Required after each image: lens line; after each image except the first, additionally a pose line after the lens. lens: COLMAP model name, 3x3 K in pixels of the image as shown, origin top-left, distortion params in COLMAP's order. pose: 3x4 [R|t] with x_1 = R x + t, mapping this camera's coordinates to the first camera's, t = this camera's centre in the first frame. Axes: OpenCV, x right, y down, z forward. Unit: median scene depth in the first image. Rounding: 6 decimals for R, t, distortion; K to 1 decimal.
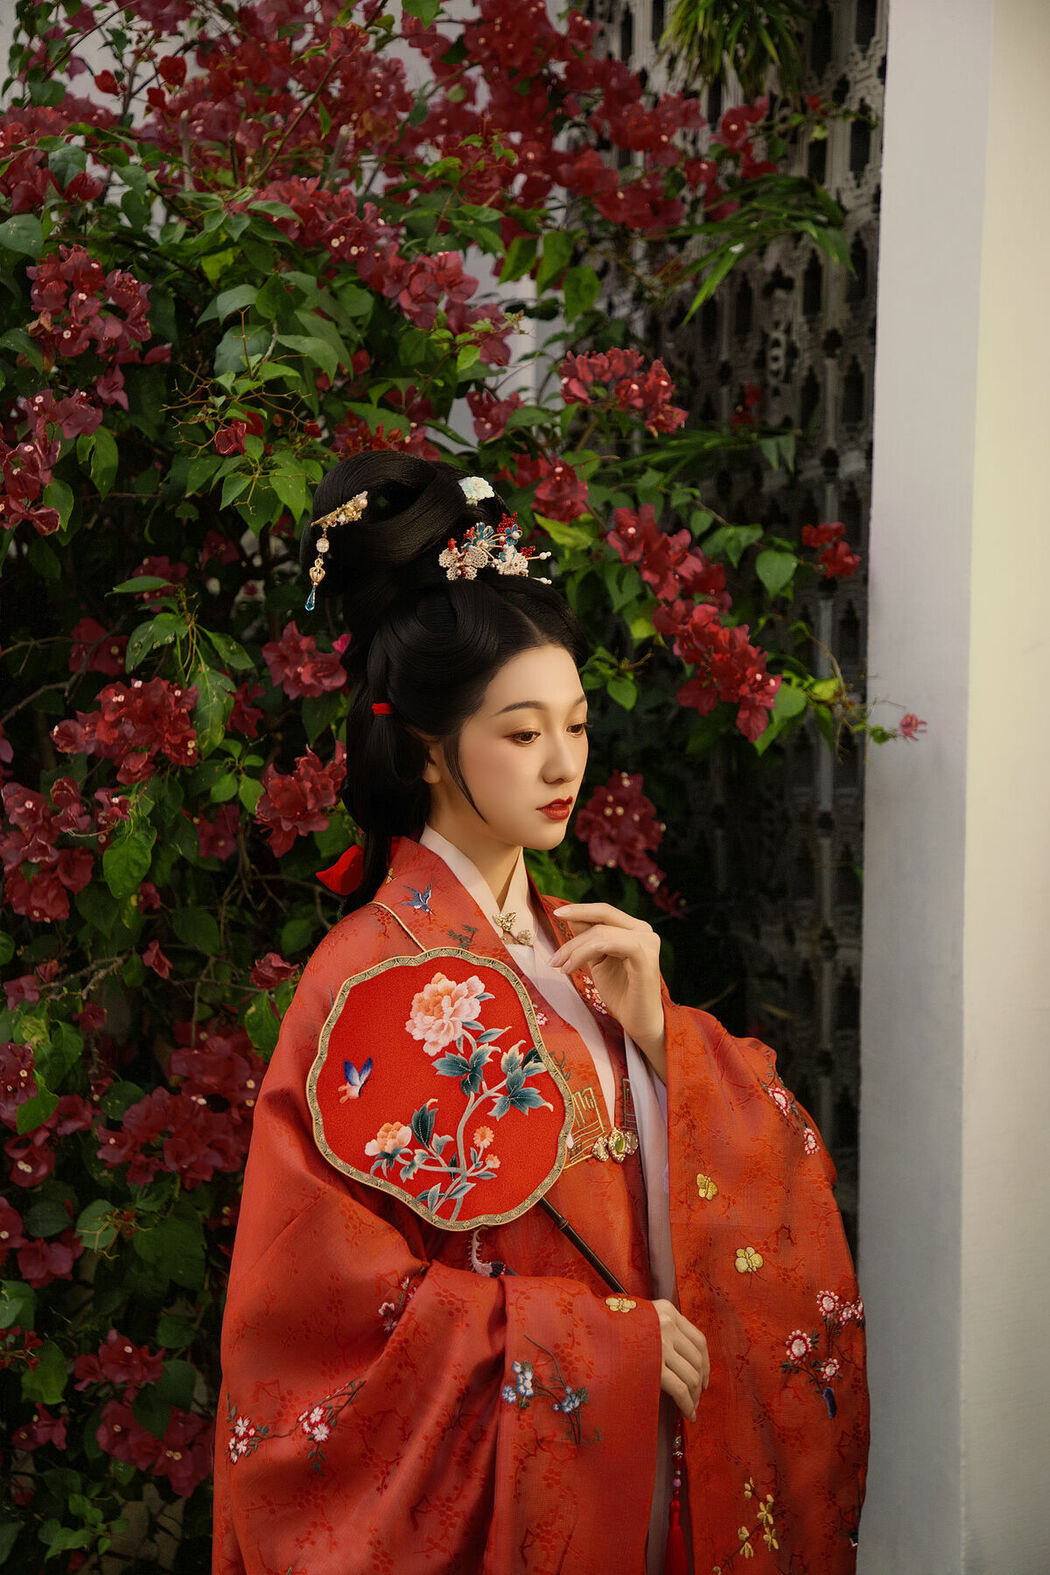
lens RADIAL K [[2655.3, 0, 570.2], [0, 2655.3, 736.8], [0, 0, 1]] dist [0.018734, 0.129793]
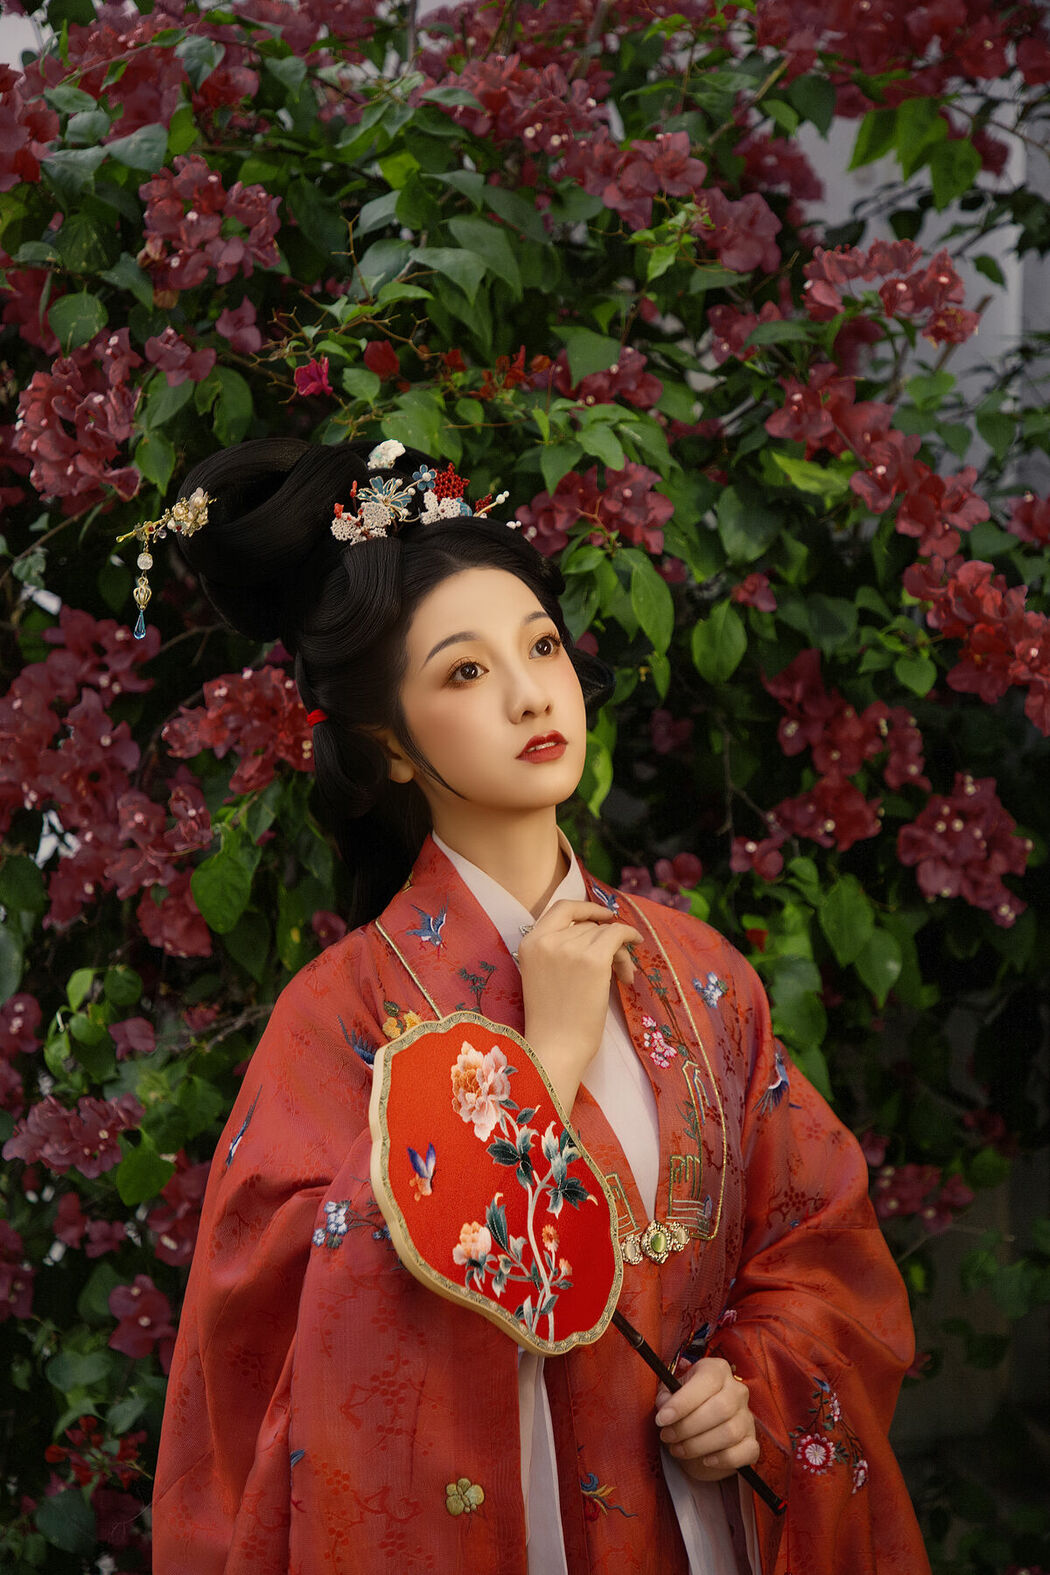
lens RADIAL K [[3027.8, 0, 531.2], [0, 3027.8, 718.8], [0, 0, 1]] dist [0.081749, 0.142747]
pose [[0.948561, -0.010023, -0.316435, 0.212742], [0.009063, 0.999949, -0.004506, -0.000694], [0.316464, 0.001406, 0.948603, 0.114338]]
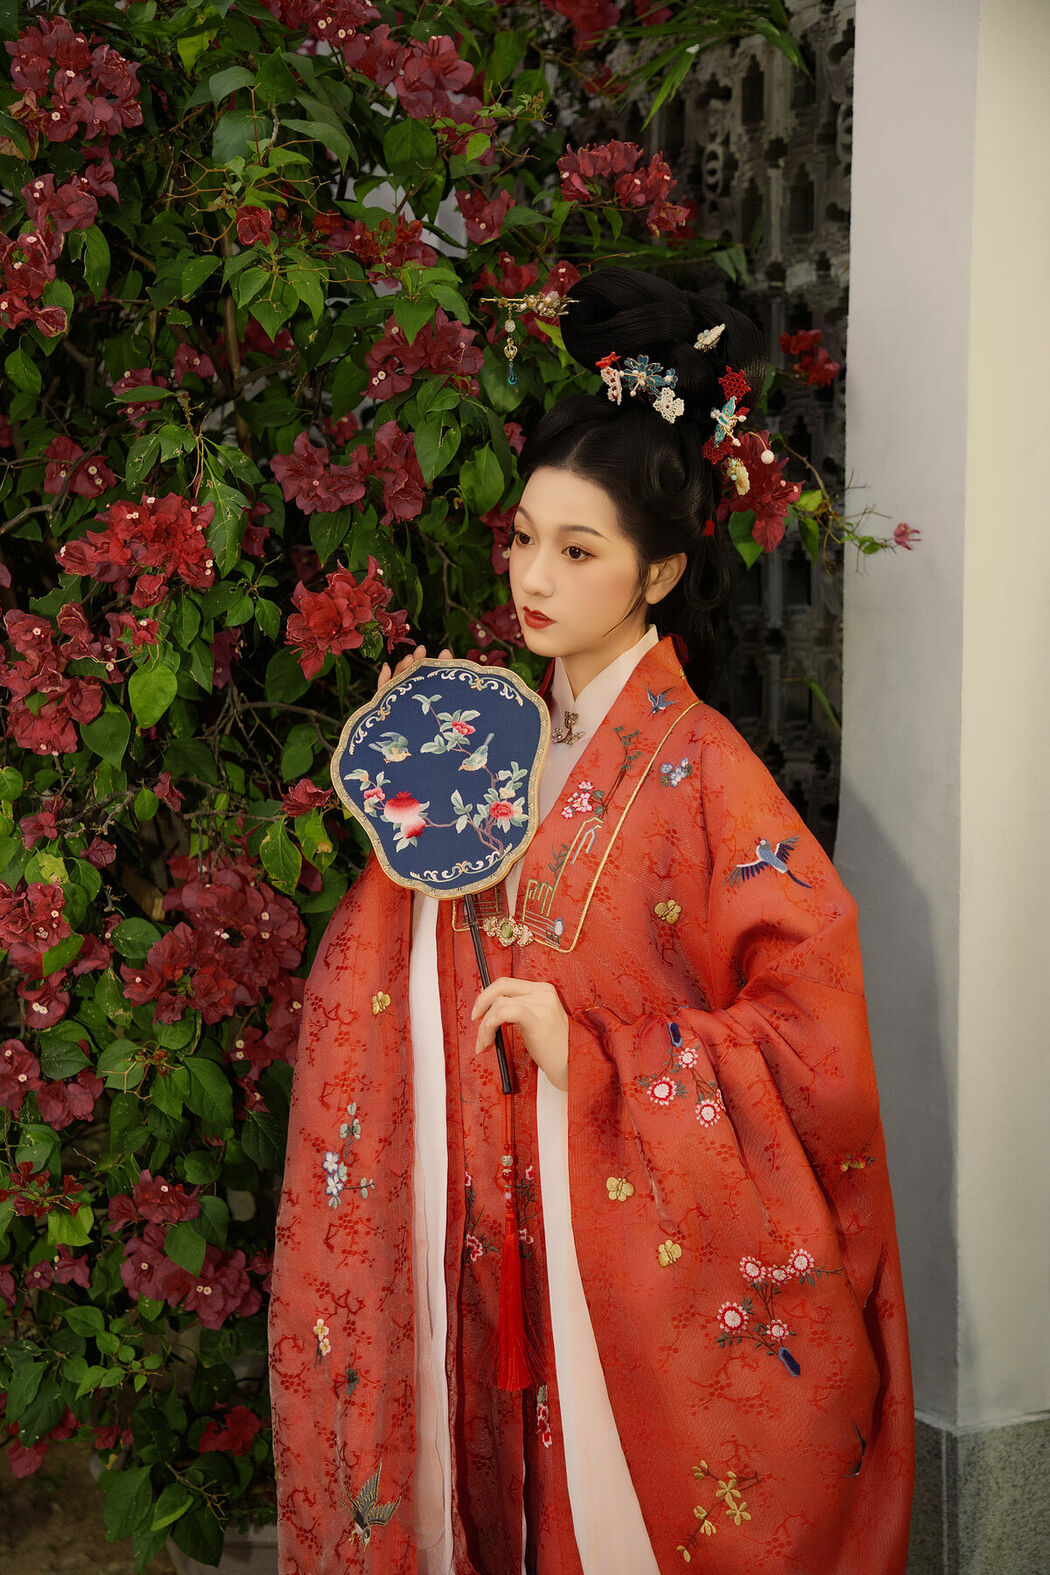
lens RADIAL K [[2338.2, 0, 524.8], [0, 2338.2, 841.3], [0, 0, 1]] dist [0.025080, 0.078020]
pose [[0.995113, -0.031894, 0.093454, -0.106578], [0.021663, 0.993859, 0.108516, 0.012607], [-0.096341, -0.105962, 0.989692, 0.146404]]
